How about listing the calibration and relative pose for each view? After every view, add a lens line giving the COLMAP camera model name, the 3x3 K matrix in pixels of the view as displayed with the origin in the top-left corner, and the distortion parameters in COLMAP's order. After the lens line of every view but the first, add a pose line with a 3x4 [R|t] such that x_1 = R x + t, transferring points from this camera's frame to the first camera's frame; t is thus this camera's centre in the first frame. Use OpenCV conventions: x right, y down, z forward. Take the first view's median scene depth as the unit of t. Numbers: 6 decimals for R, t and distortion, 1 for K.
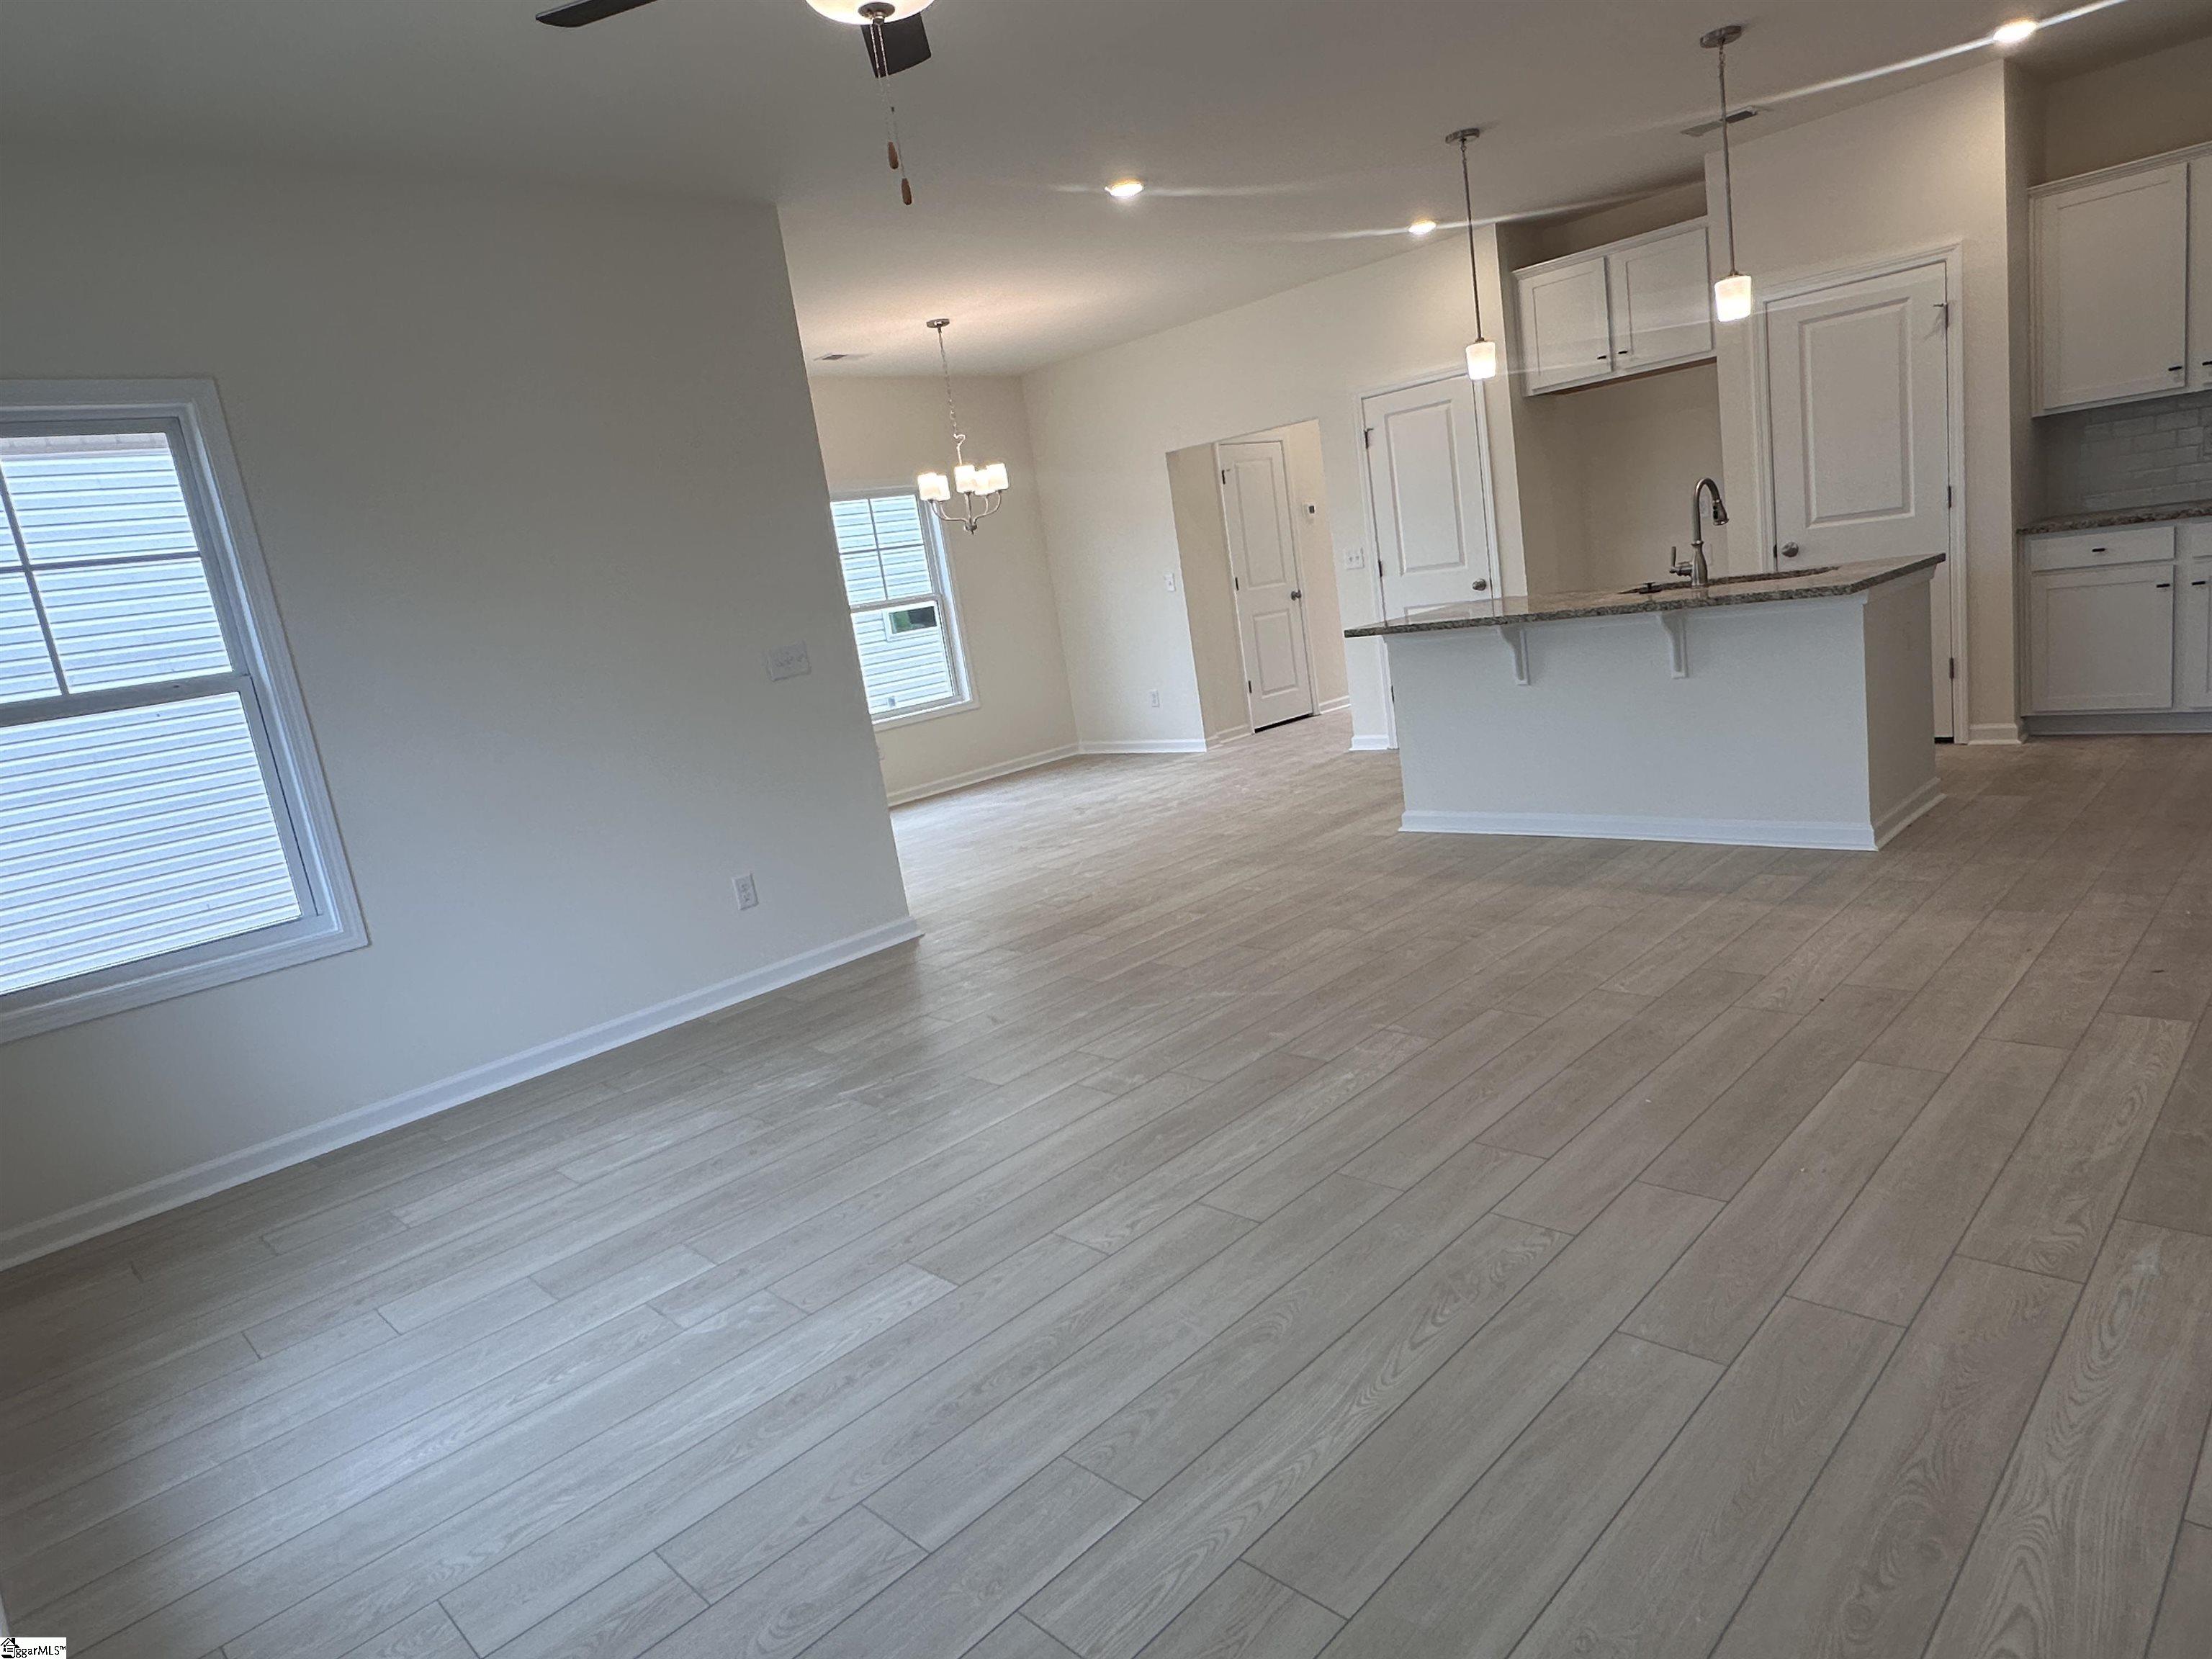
lens RADIAL K [[1313.5, 0, 1096.1], [0, 1313.5, 830.9], [0, 0, 1]] dist [-0.001941, 0.001619]
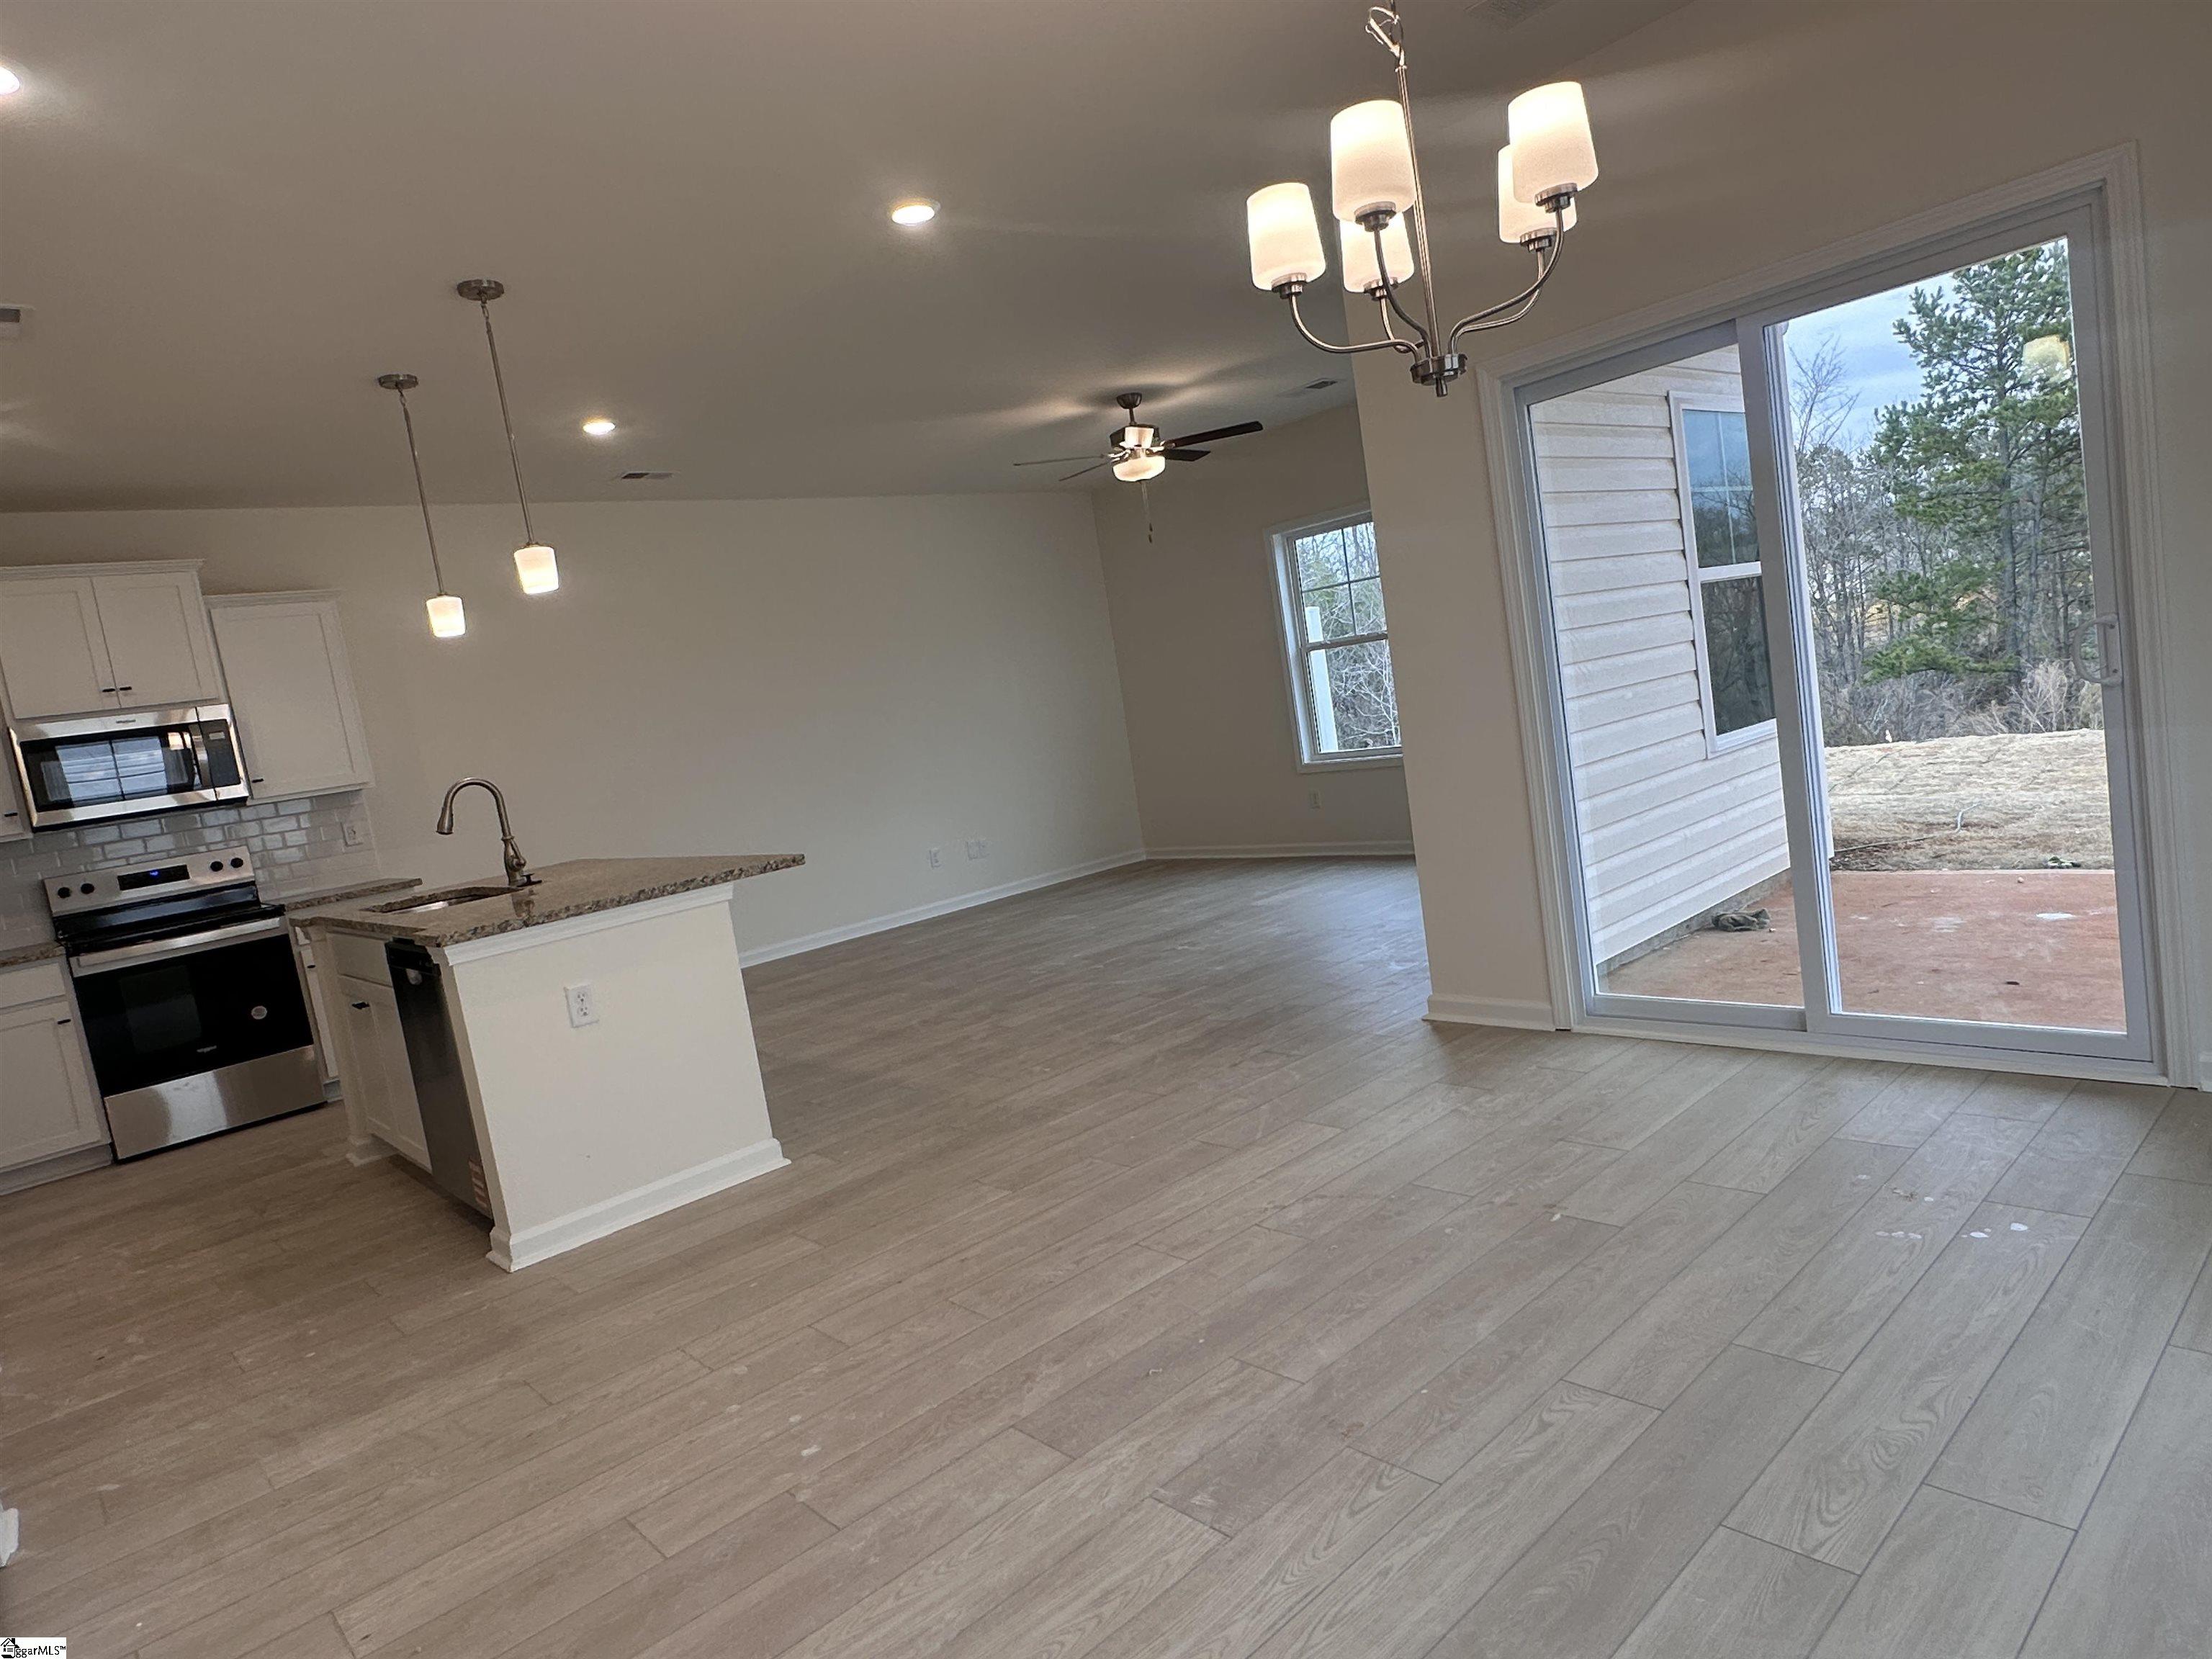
lens RADIAL K [[1313.5, 0, 1110.0], [0, 1313.5, 832.0], [0, 0, 1]] dist [-0.001941, 0.001619]
pose [[-0.954043, 0.292531, 0.065018, -0.029337], [0.298713, 0.911027, 0.284252, -0.342129], [0.023919, 0.290611, -0.956542, 1.811141]]
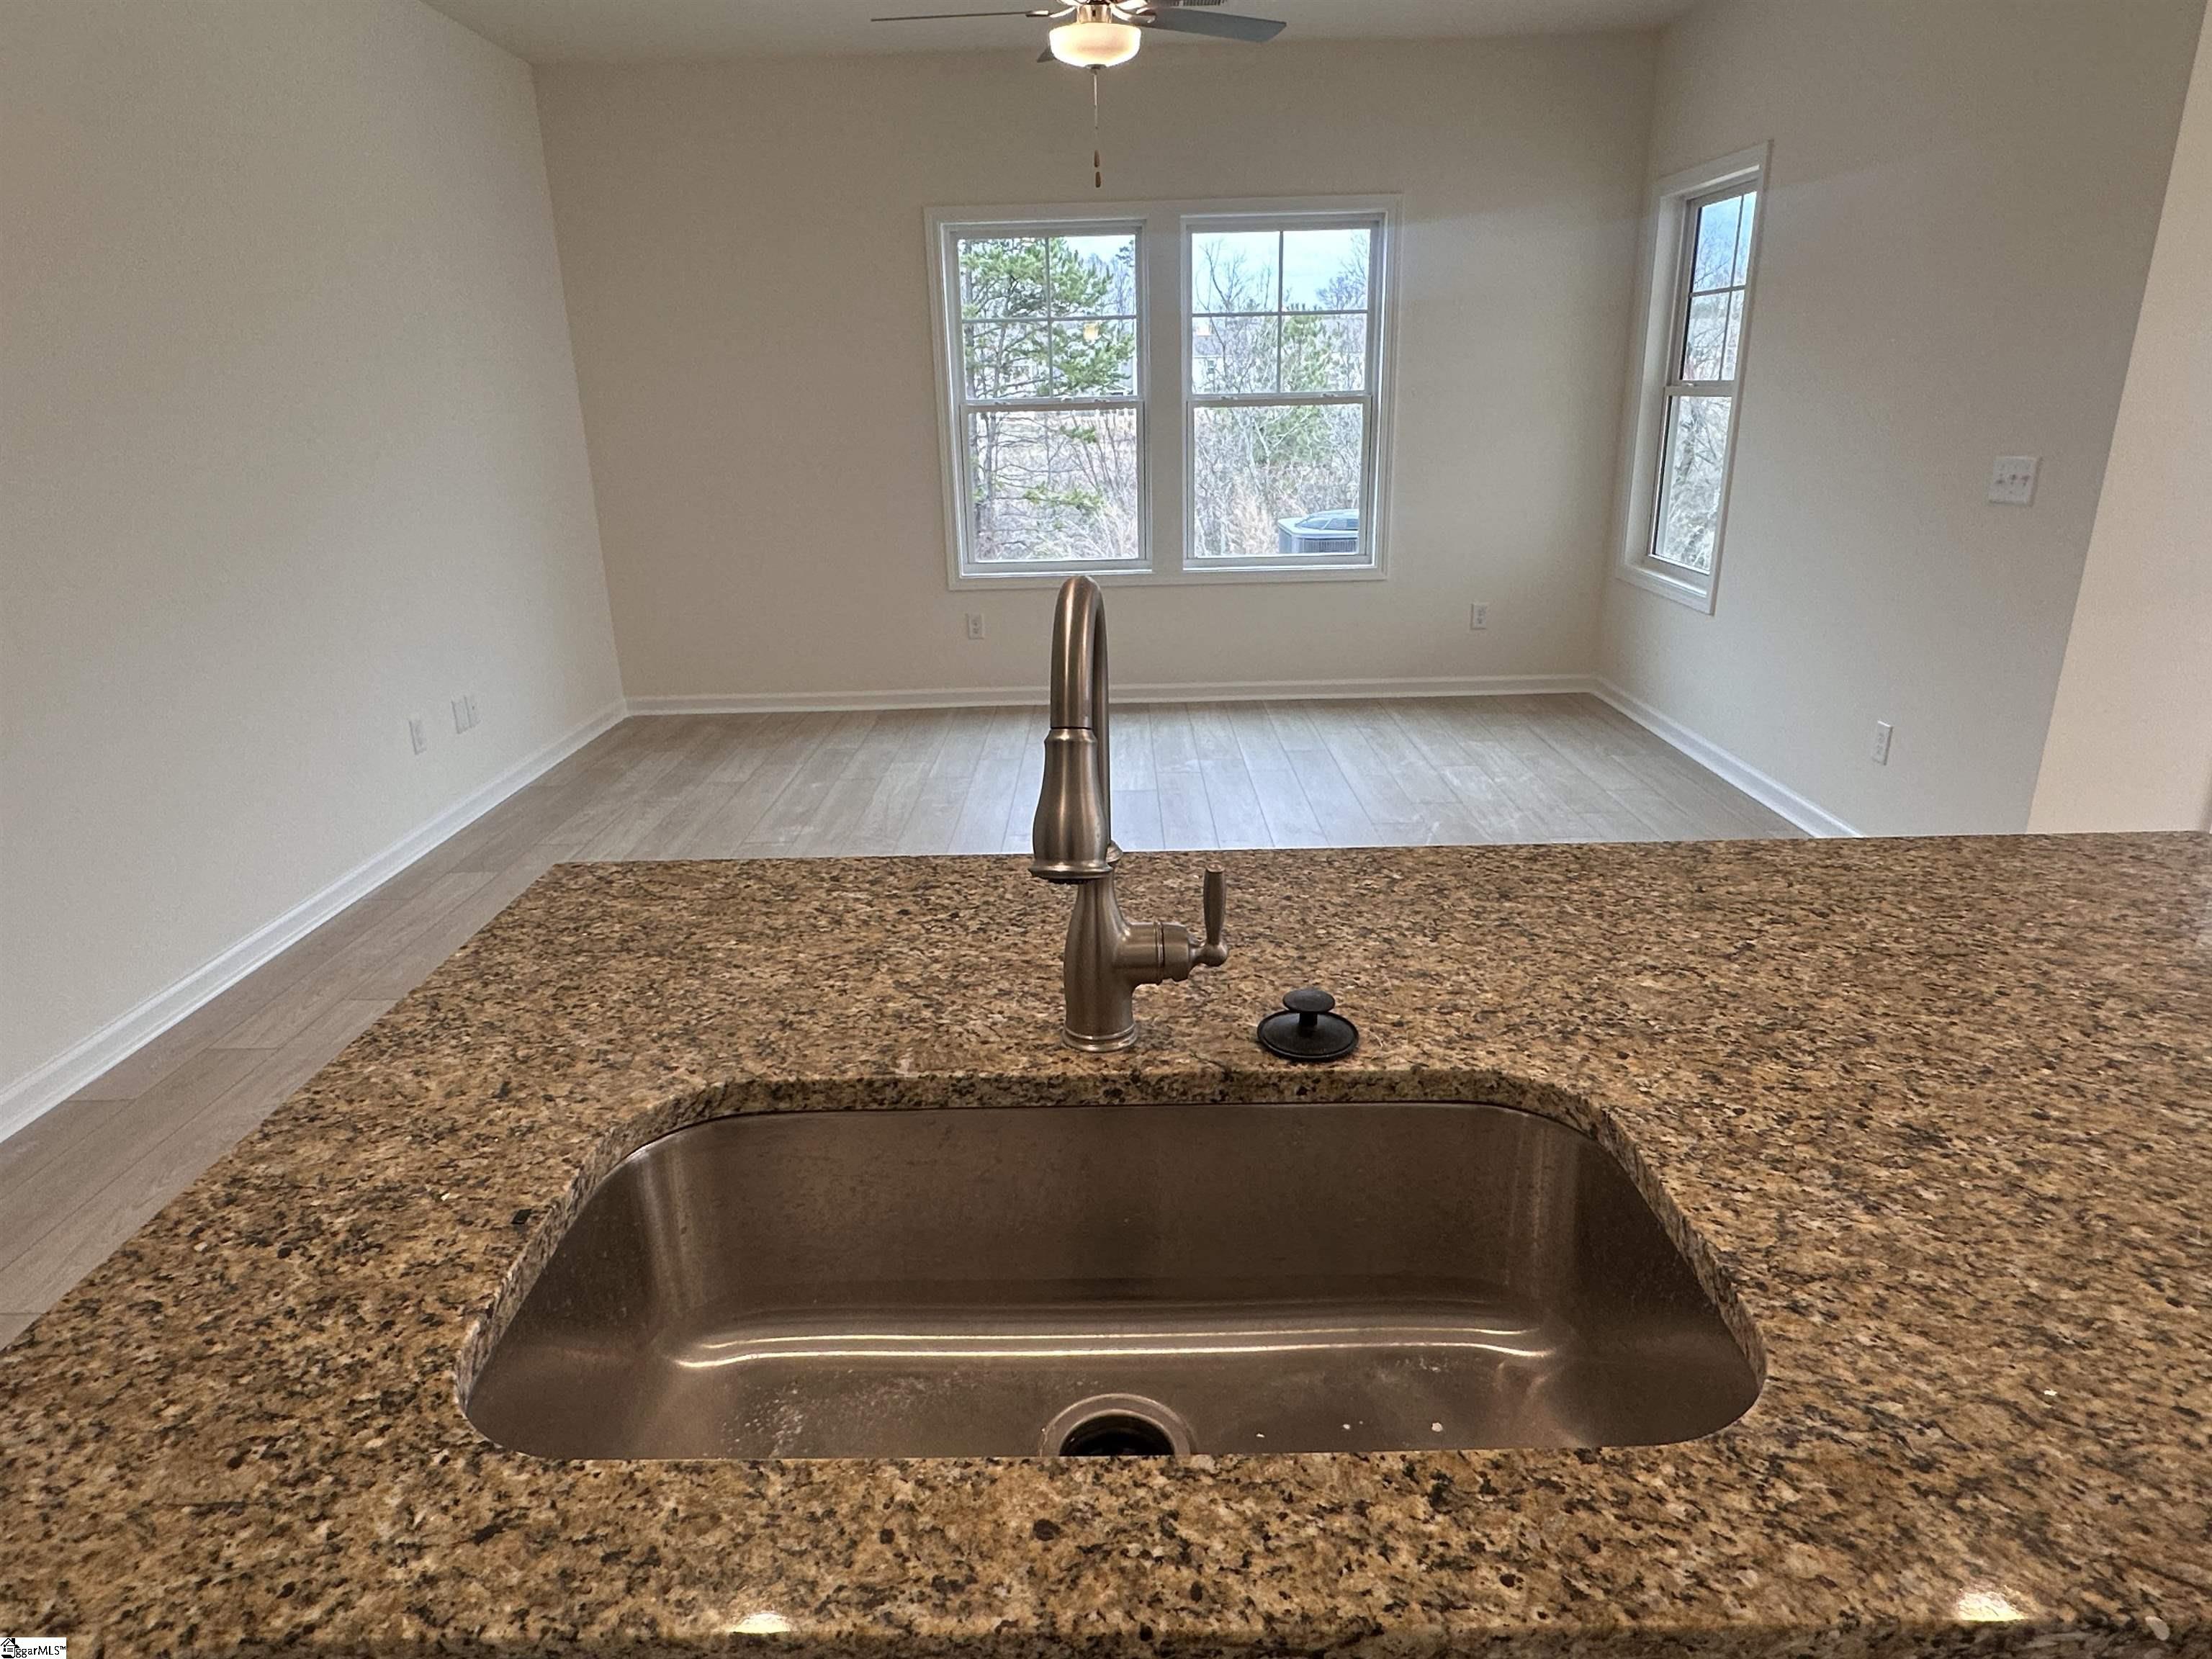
lens RADIAL K [[1313.5, 0, 1100.1], [0, 1313.5, 836.1], [0, 0, 1]] dist [-0.001941, 0.001619]
pose [[-0.689990, 0.385321, -0.612732, 0.548856], [-0.011347, 0.840665, 0.541436, -0.316270], [0.723730, 0.380539, -0.575679, 1.047450]]
